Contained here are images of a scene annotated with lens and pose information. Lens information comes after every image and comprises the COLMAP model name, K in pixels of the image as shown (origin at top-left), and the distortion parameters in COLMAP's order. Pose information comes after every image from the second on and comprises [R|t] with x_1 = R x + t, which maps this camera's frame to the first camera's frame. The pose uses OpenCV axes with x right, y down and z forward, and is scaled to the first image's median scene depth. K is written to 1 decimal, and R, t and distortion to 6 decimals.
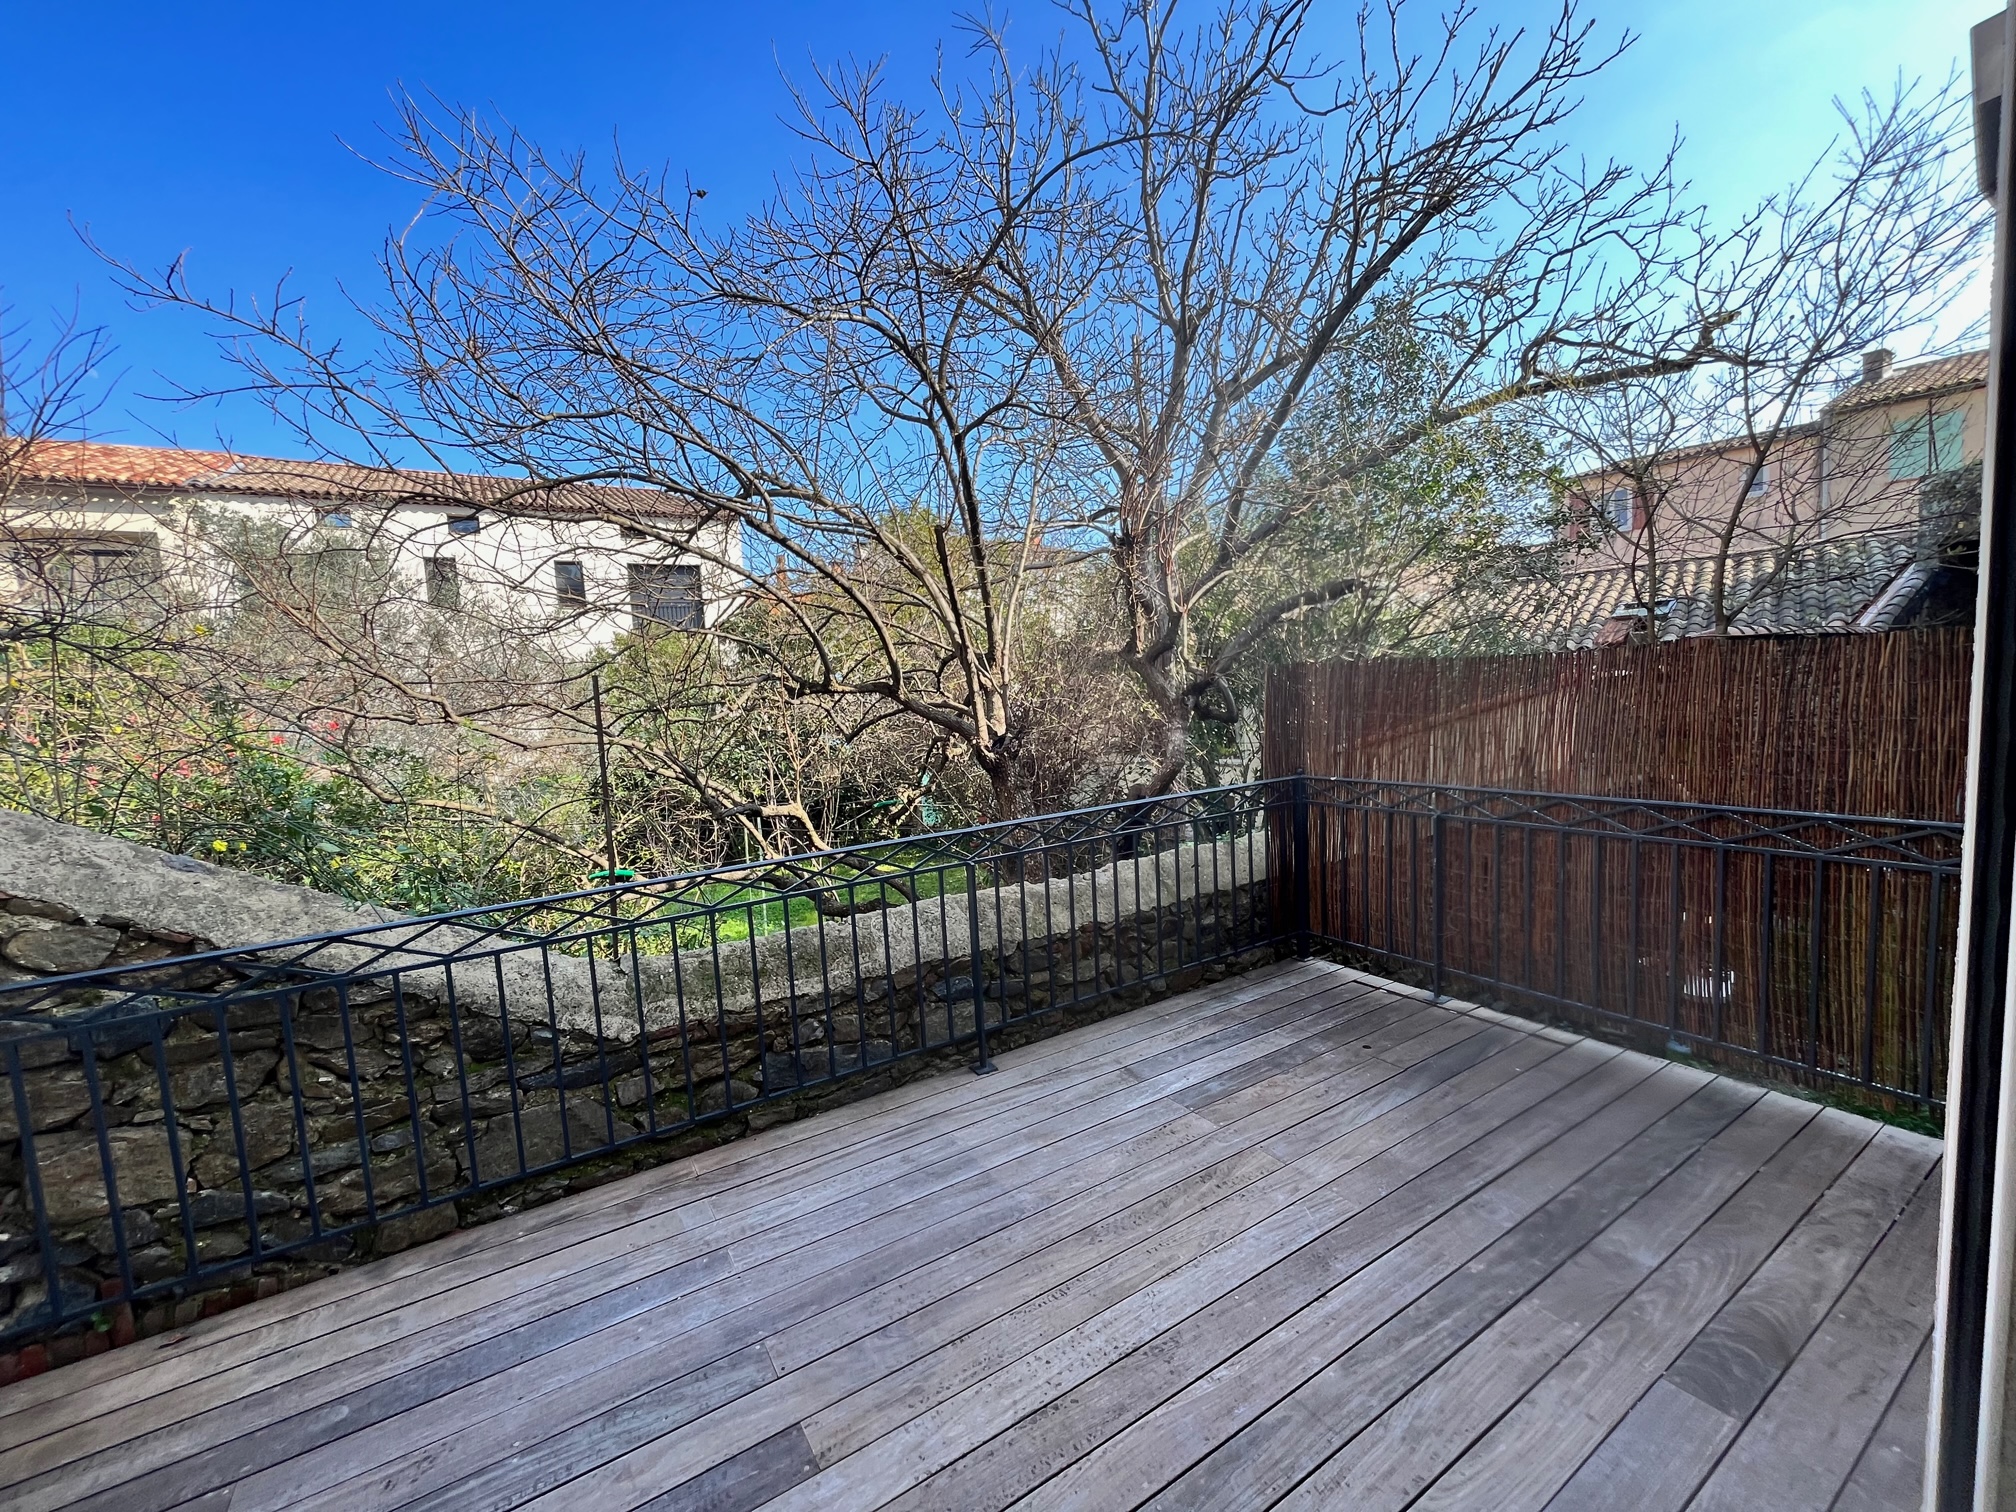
lens RADIAL K [[812.1, 0, 1007.6], [0, 812.1, 748.7], [0, 0, 1]] dist [0.001858, 0.000137]
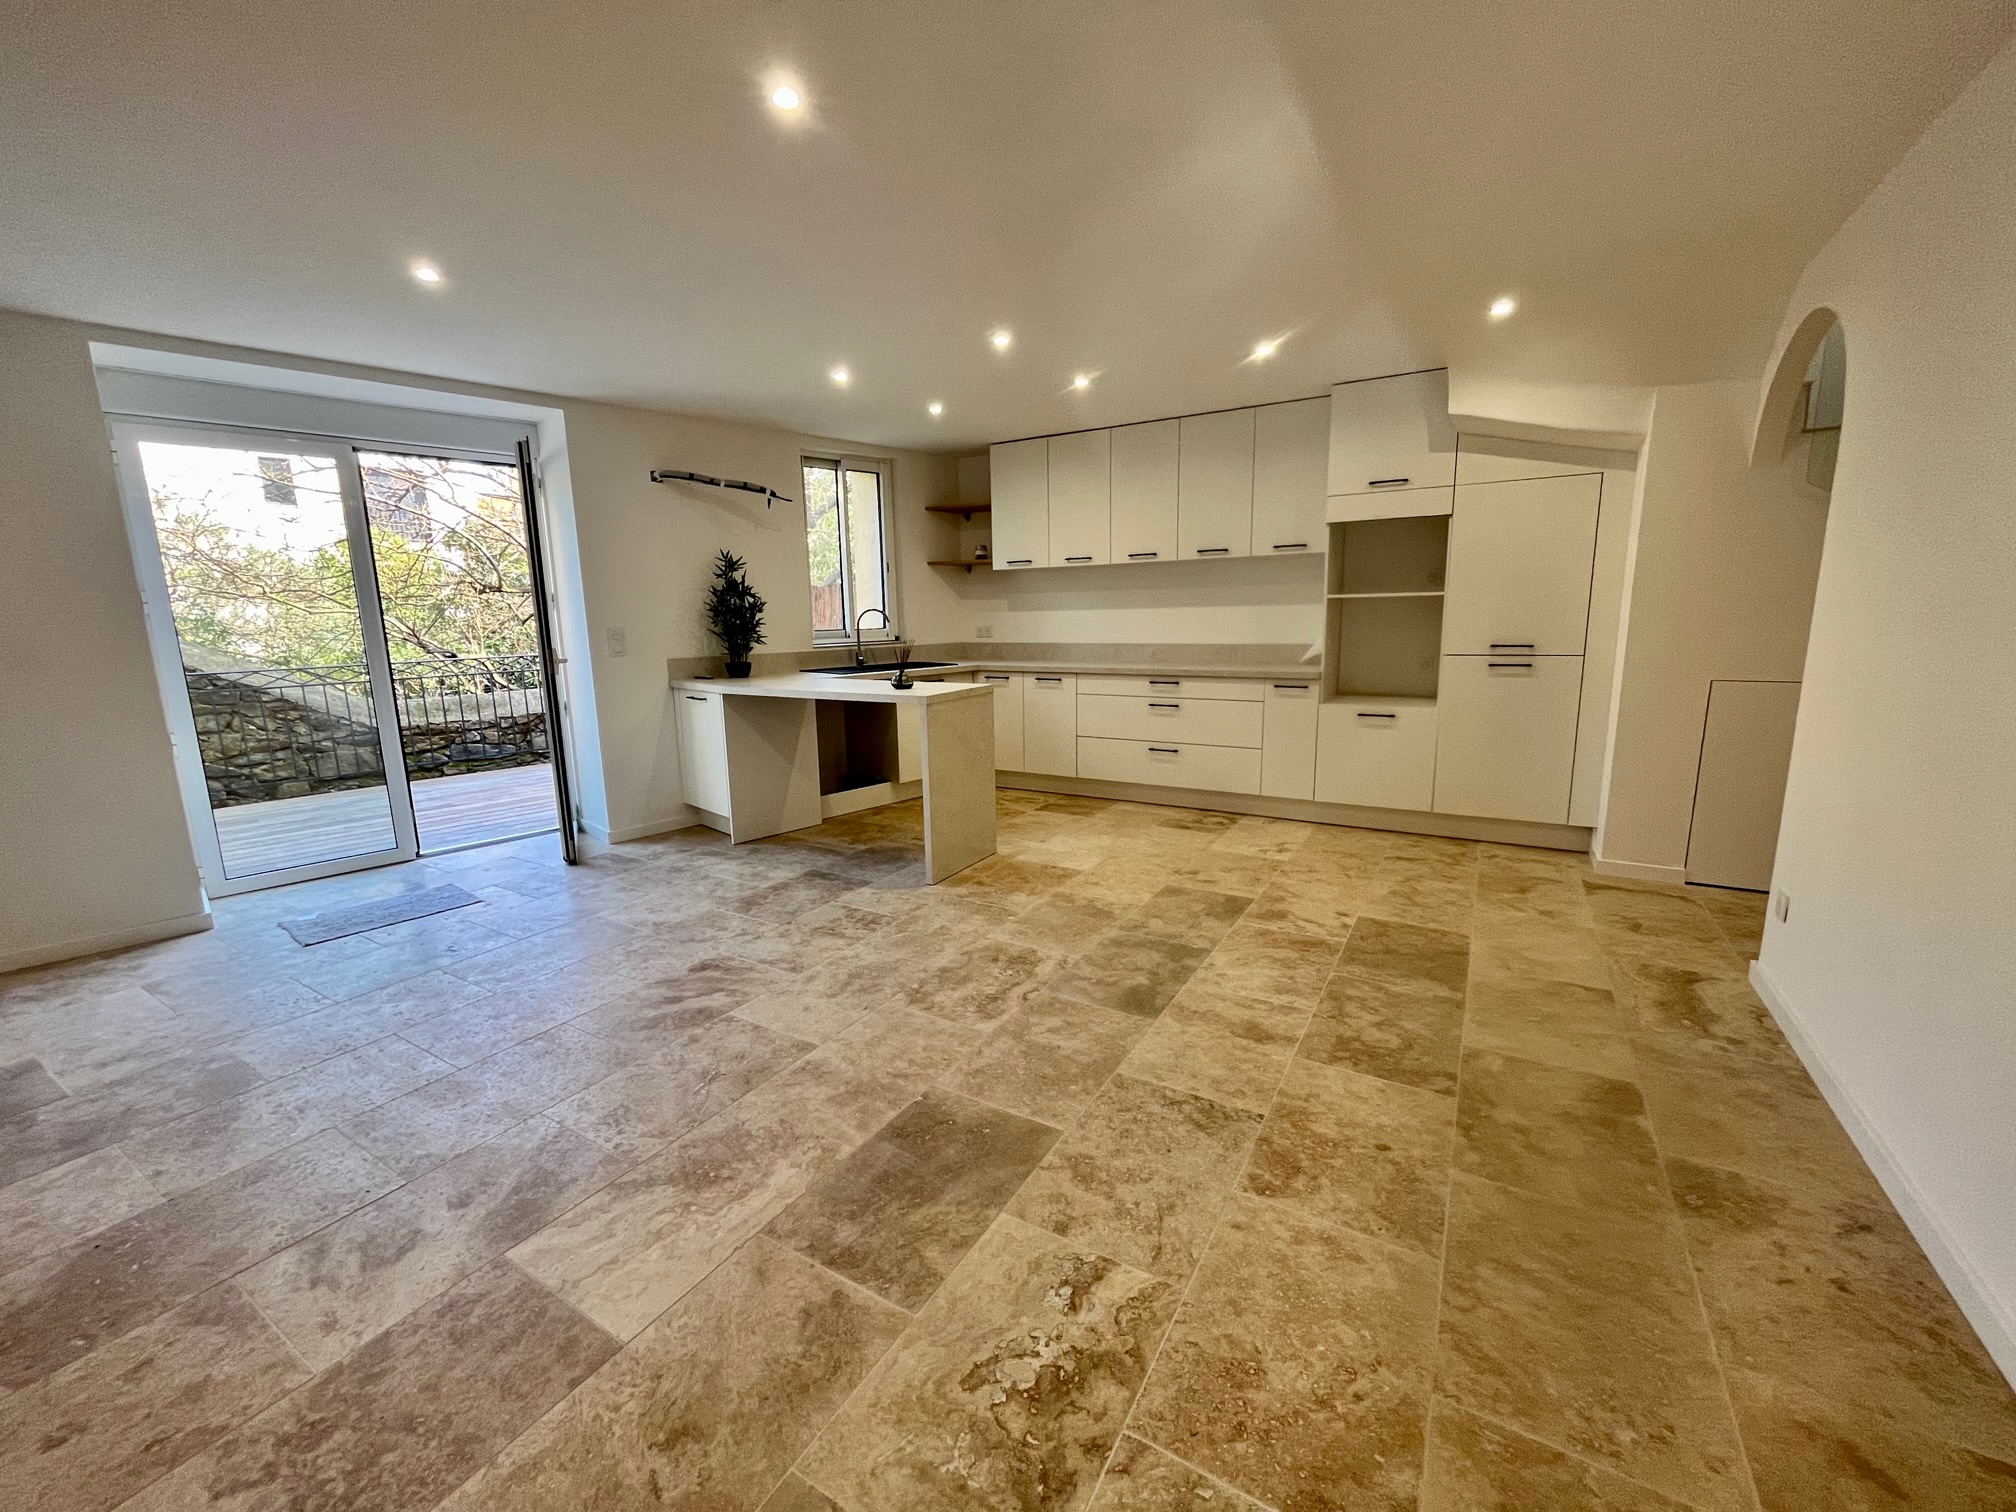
lens RADIAL K [[812.1, 0, 1006.9], [0, 812.1, 774.1], [0, 0, 1]] dist [0.001858, 0.000137]
pose [[0.972494, 0.009703, 0.232728, 0.839875], [-0.038296, 0.992196, 0.118662, 0.137065], [-0.229760, -0.124310, 0.965276, -1.930363]]
